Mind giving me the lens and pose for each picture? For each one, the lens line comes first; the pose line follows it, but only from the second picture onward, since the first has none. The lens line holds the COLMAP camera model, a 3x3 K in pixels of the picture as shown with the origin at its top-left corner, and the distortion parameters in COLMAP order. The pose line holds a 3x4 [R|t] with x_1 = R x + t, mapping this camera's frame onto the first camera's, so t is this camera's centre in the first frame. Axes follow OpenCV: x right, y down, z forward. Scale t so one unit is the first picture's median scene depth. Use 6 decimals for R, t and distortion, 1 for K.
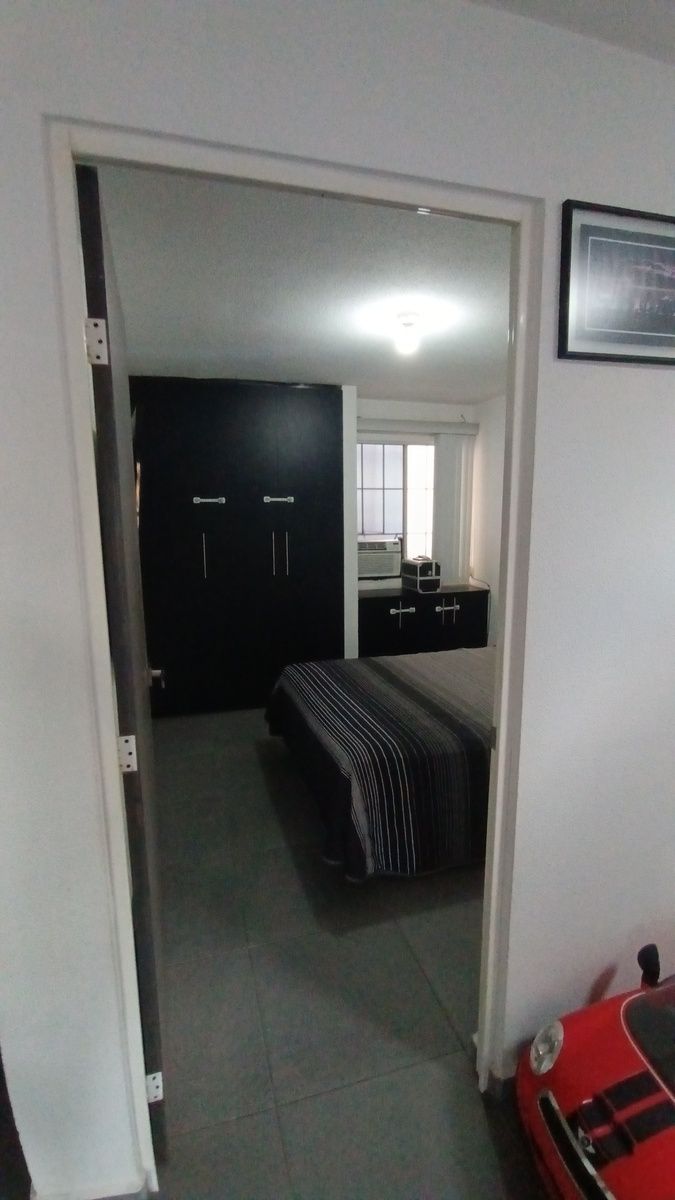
lens RADIAL K [[548.7, 0, 340.9], [0, 548.7, 597.8], [0, 0, 1]] dist [-0.019346, -0.001803]
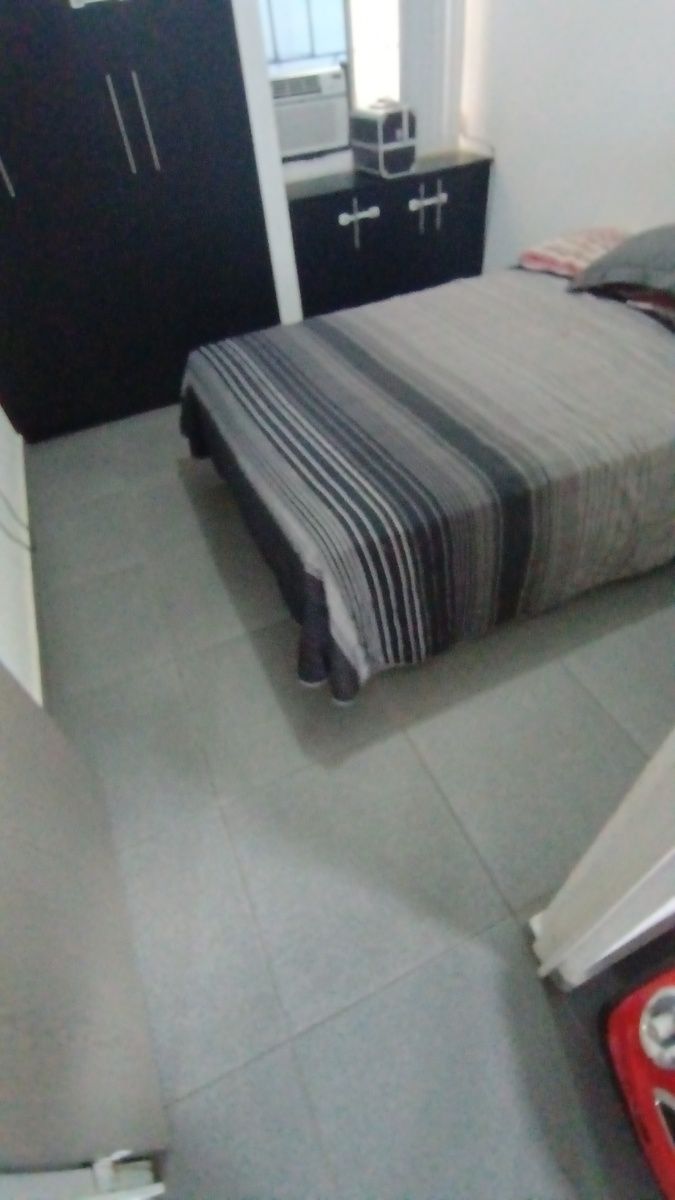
lens RADIAL K [[548.7, 0, 340.9], [0, 548.7, 607.2], [0, 0, 1]] dist [-0.019346, -0.001803]
pose [[0.988604, -0.147841, 0.028384, 0.007453], [0.099021, 0.780626, 0.617104, -0.012502], [-0.113390, -0.607261, 0.786369, 0.238544]]
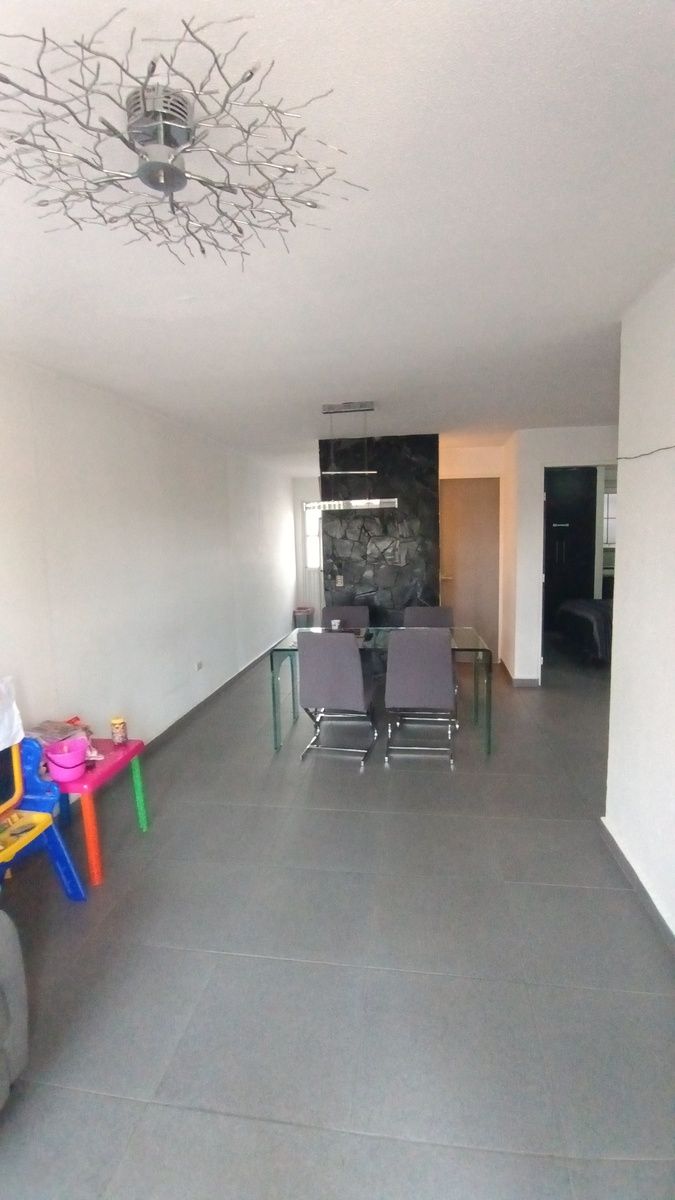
lens RADIAL K [[548.7, 0, 335.8], [0, 548.7, 596.5], [0, 0, 1]] dist [-0.019346, -0.001803]
pose [[0.902996, 0.030184, -0.428588, 0.010720], [-0.052549, 0.997799, -0.040443, 0.188847], [0.426424, 0.059041, 0.902594, -1.053212]]
